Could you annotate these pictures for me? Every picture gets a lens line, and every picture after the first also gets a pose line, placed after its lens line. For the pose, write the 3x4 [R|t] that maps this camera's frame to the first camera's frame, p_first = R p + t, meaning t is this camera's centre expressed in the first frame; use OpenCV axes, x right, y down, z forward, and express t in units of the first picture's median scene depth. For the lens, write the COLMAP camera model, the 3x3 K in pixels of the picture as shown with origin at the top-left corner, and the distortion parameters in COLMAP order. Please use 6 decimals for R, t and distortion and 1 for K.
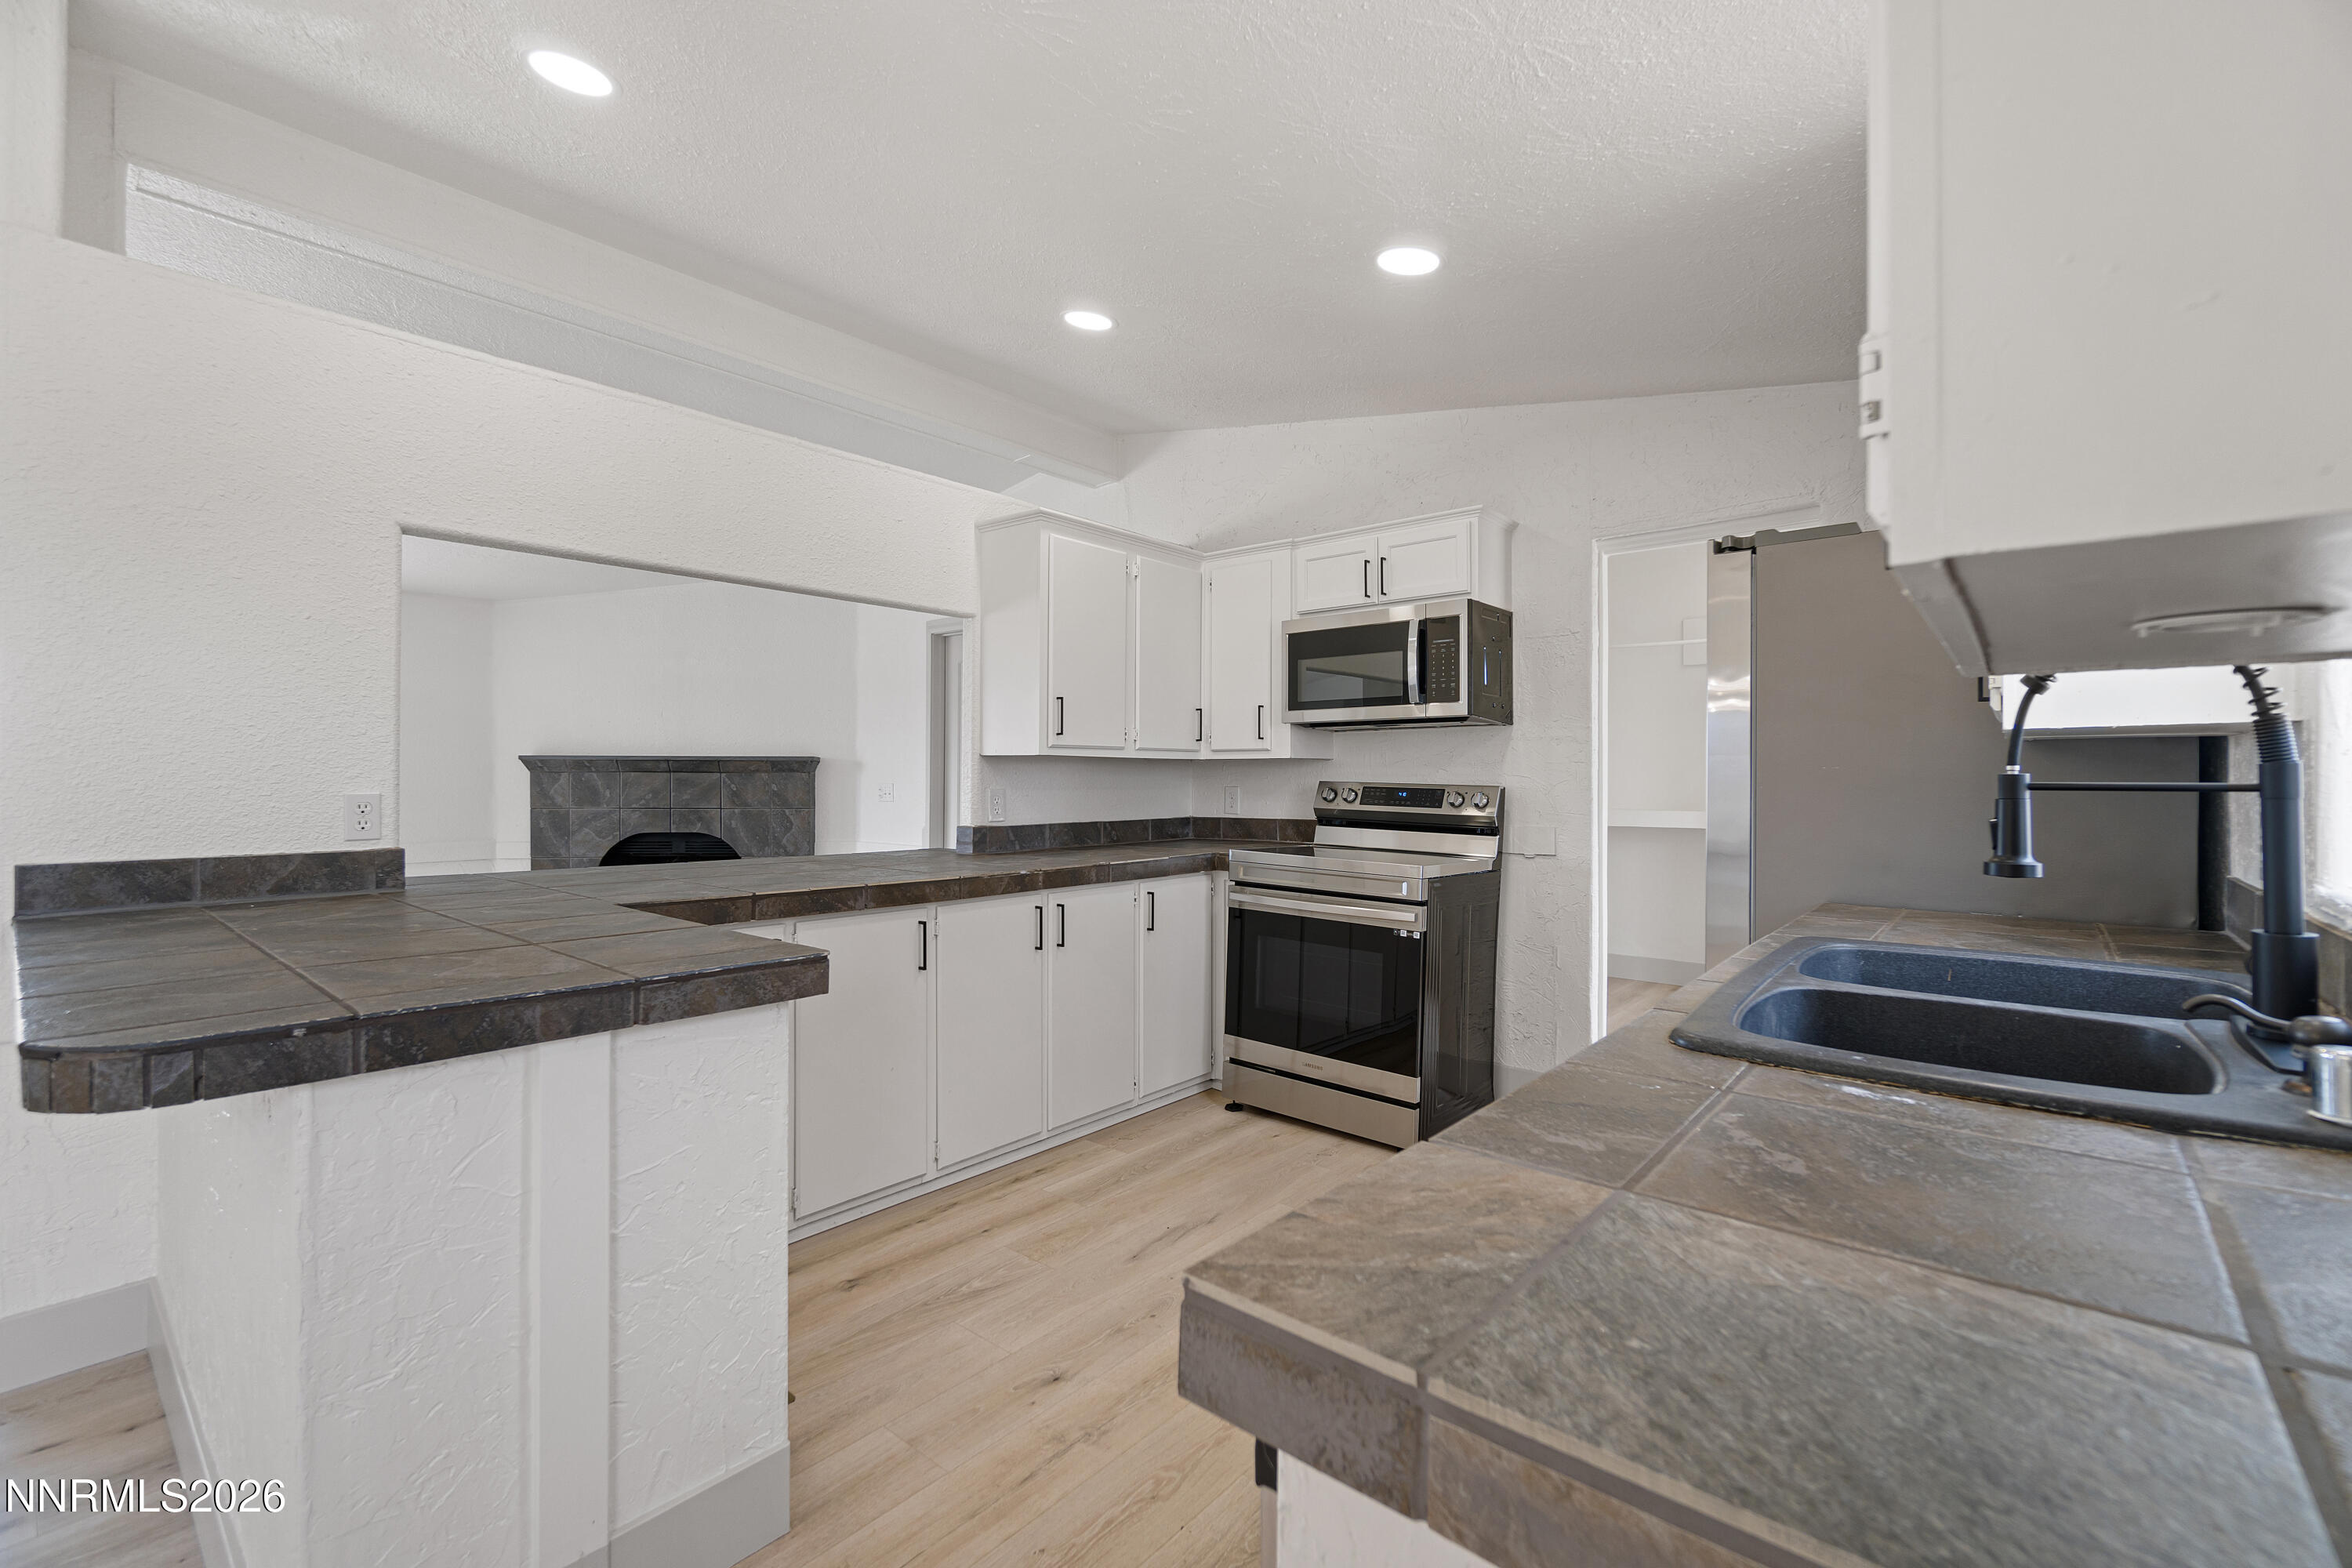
lens RADIAL K [[1007.6, 0, 1176.0], [0, 1007.6, 784.0], [0, 0, 1]] dist [-0.000303, -0.000278]
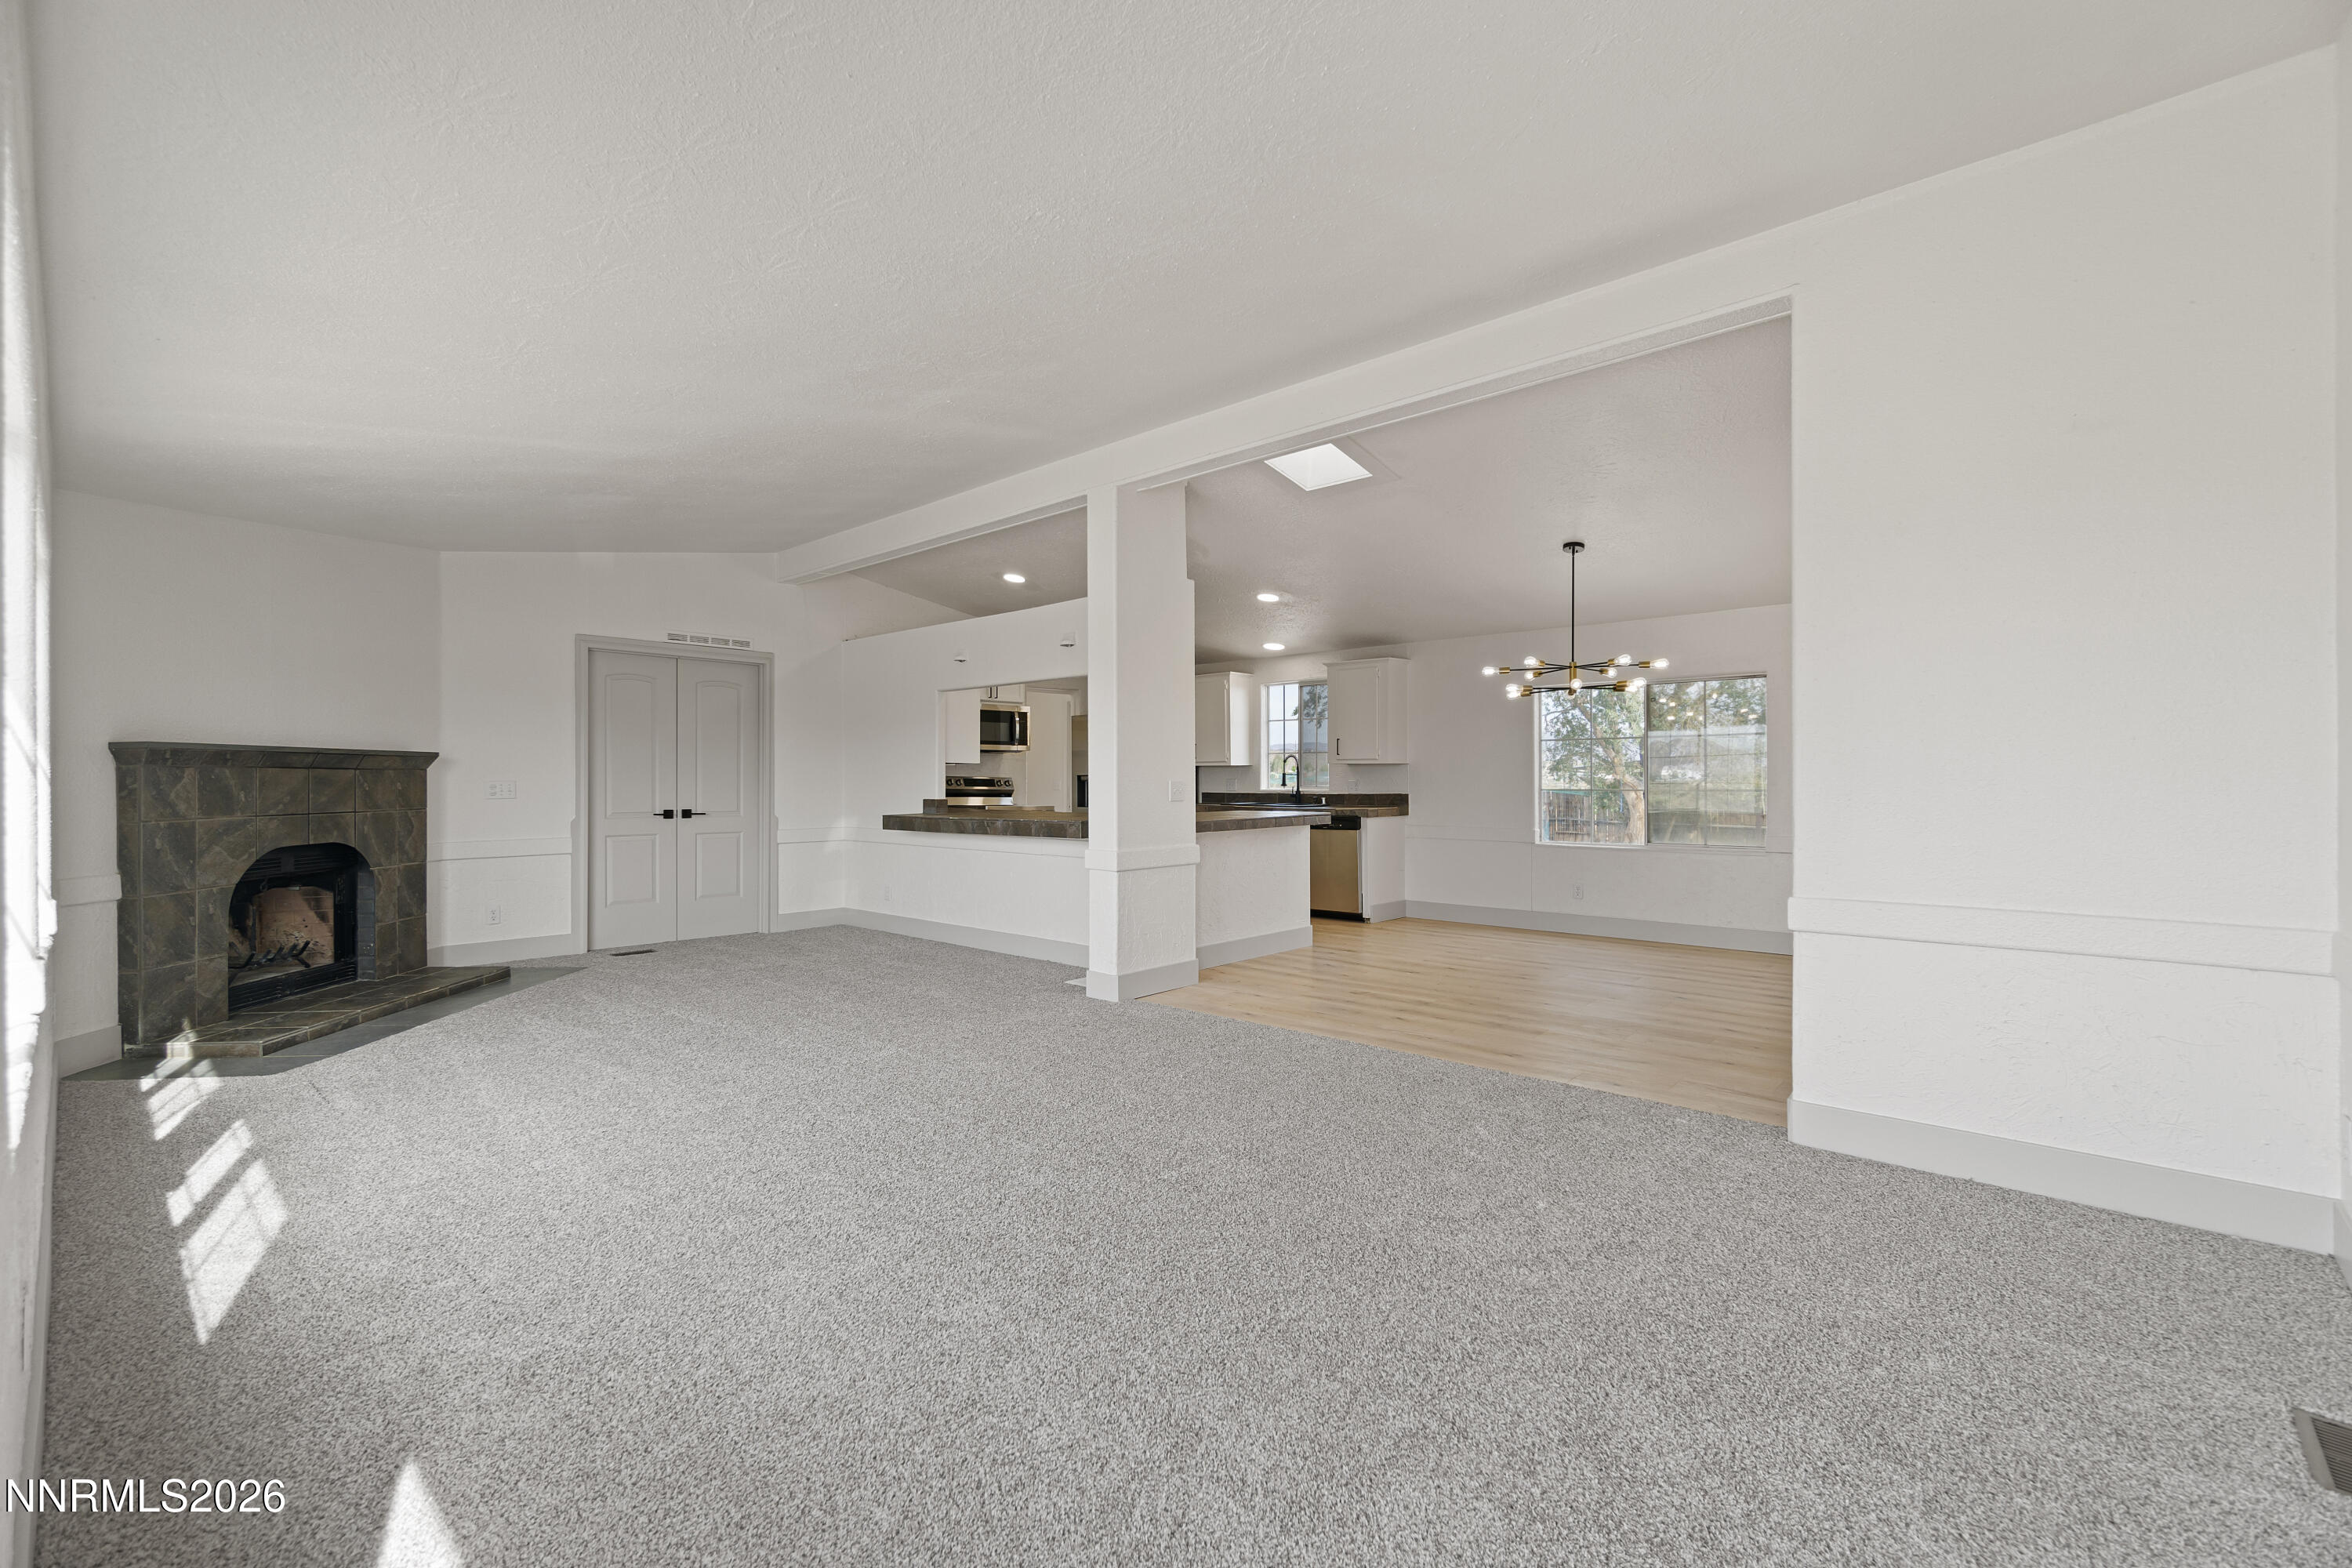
lens RADIAL K [[1007.6, 0, 1176.0], [0, 1007.6, 784.0], [0, 0, 1]] dist [-0.000303, -0.000278]
pose [[0.014538, -0.008768, 0.999856, -1.287979], [0.009349, 0.999919, 0.008633, 0.000238], [-0.999851, 0.009222, 0.014619, 0.311713]]
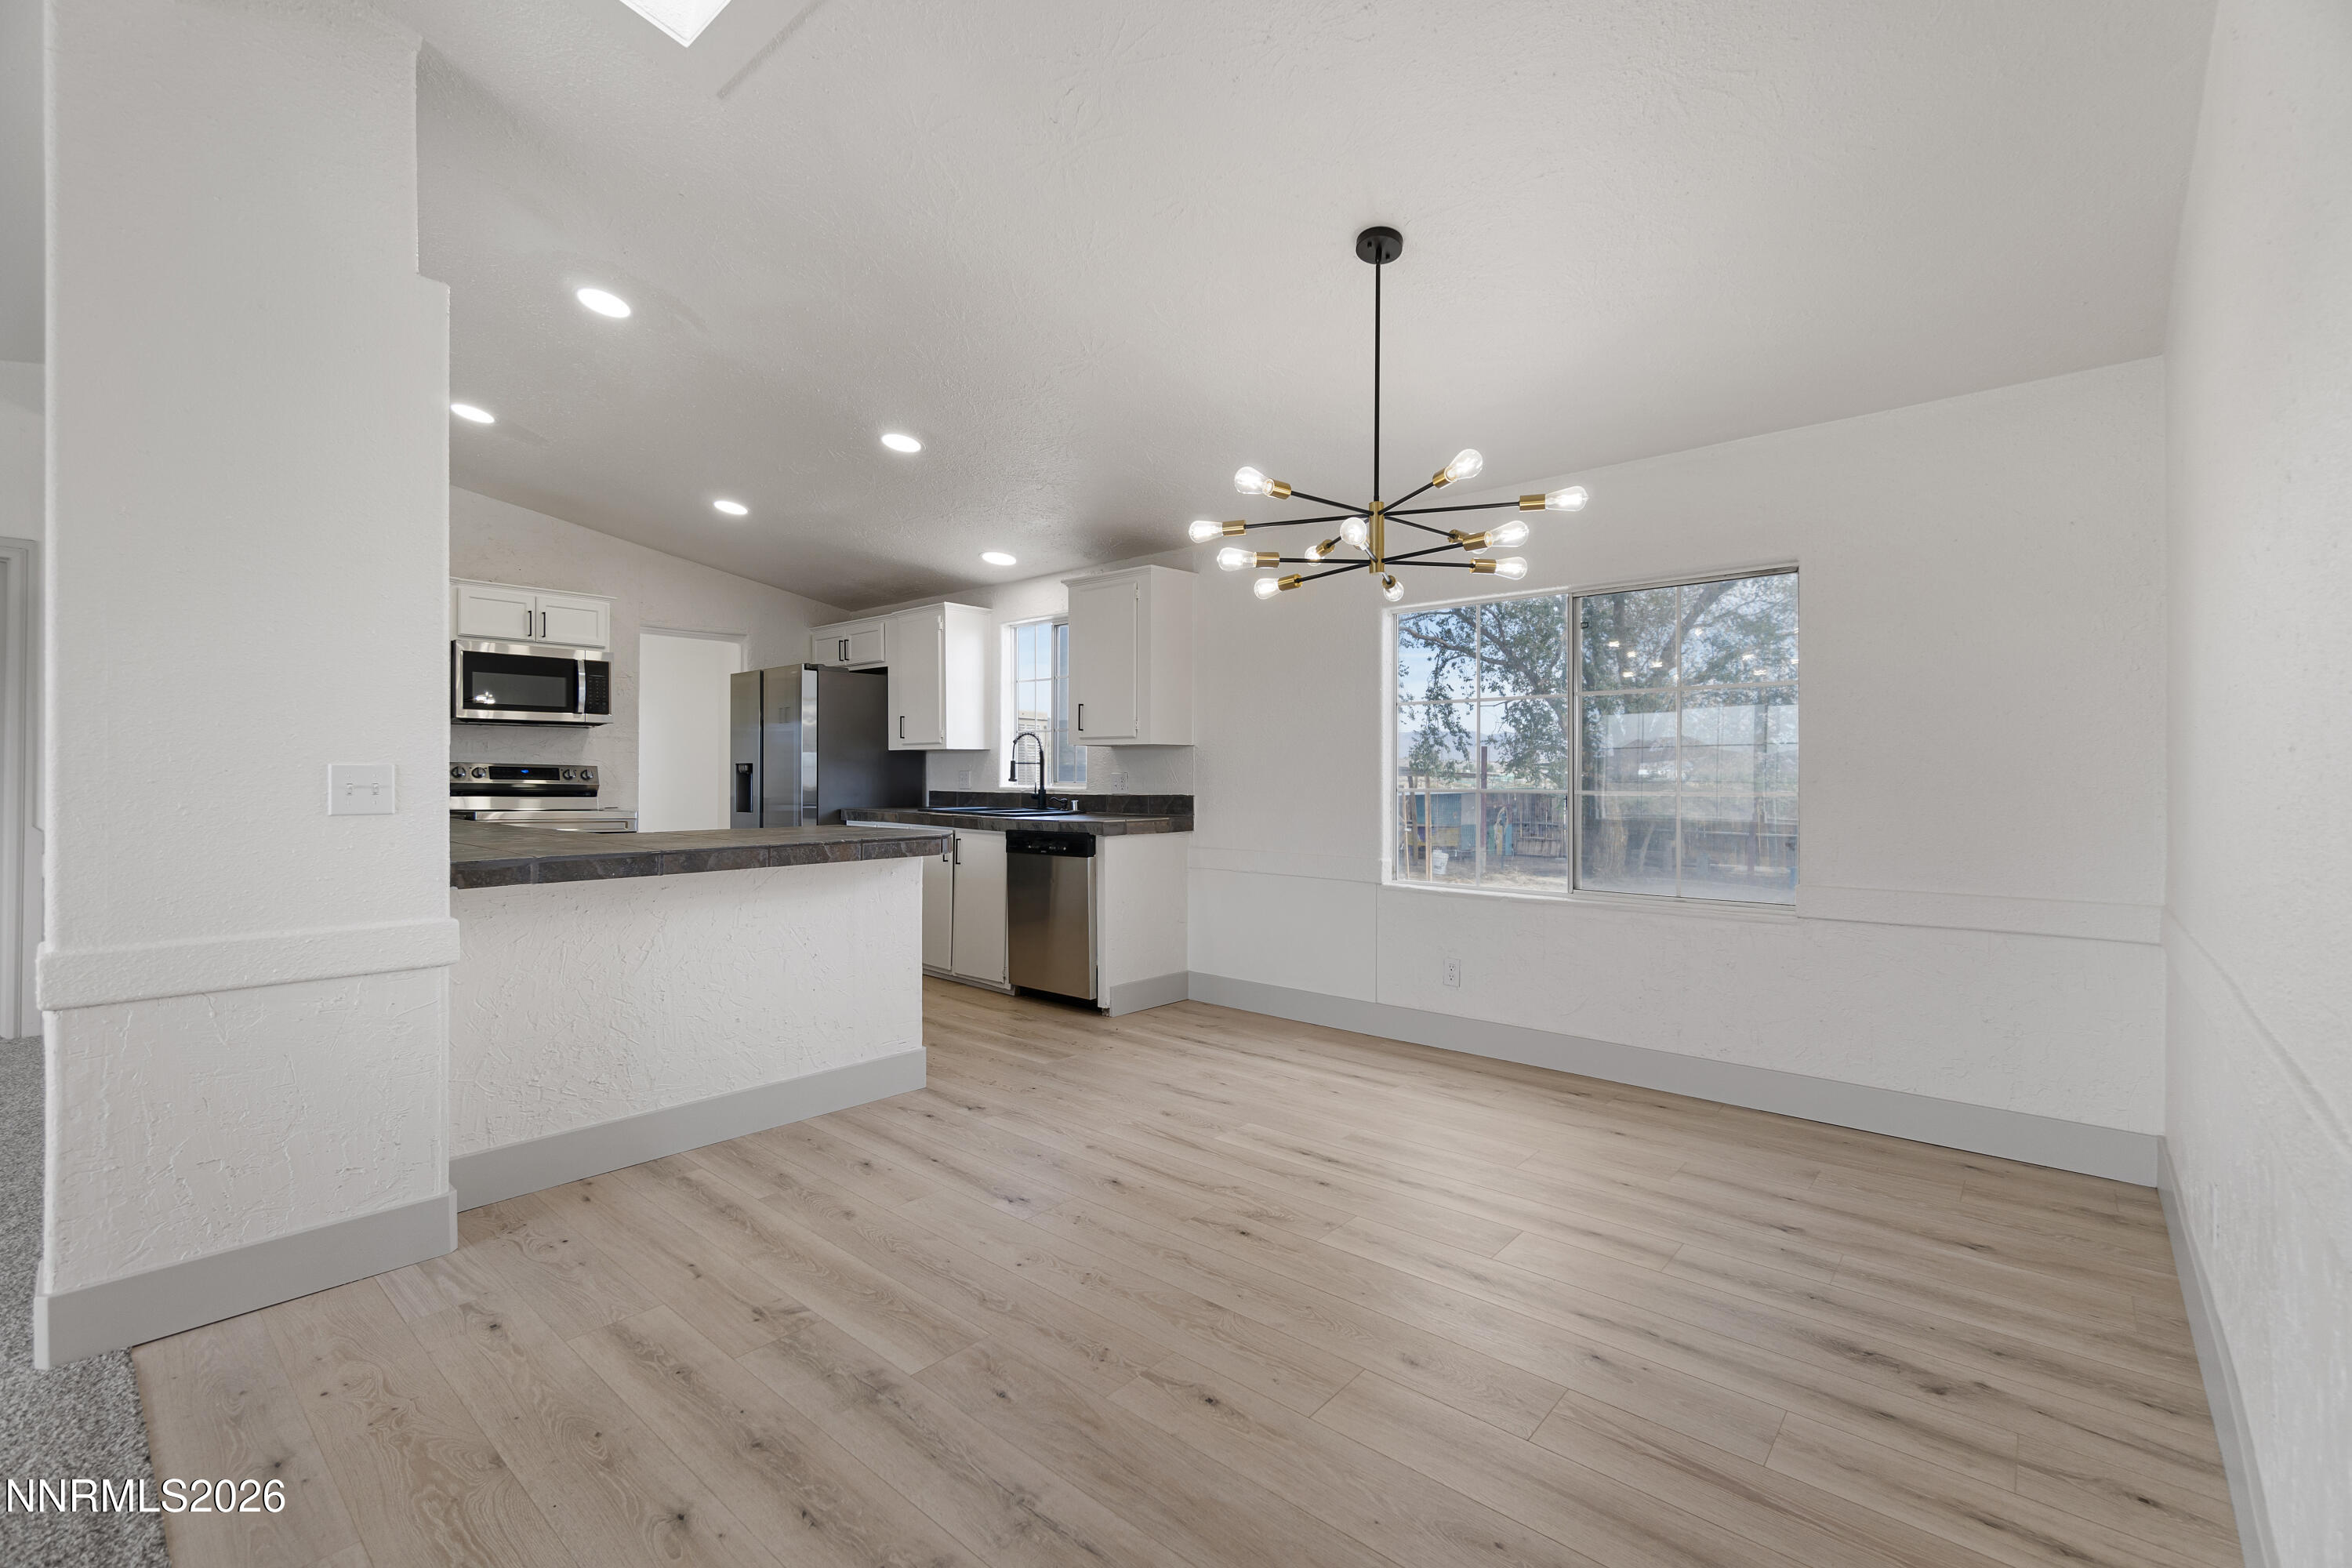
lens RADIAL K [[1026.6, 0, 1158.9], [0, 1026.6, 767.6], [0, 0, 1]] dist [-0.001693, -0.000312]
pose [[0.010072, 0.004350, 0.999940, -0.772407], [0.003053, 0.999986, -0.004381, 0.008843], [-0.999945, 0.003097, 0.010058, 0.043180]]
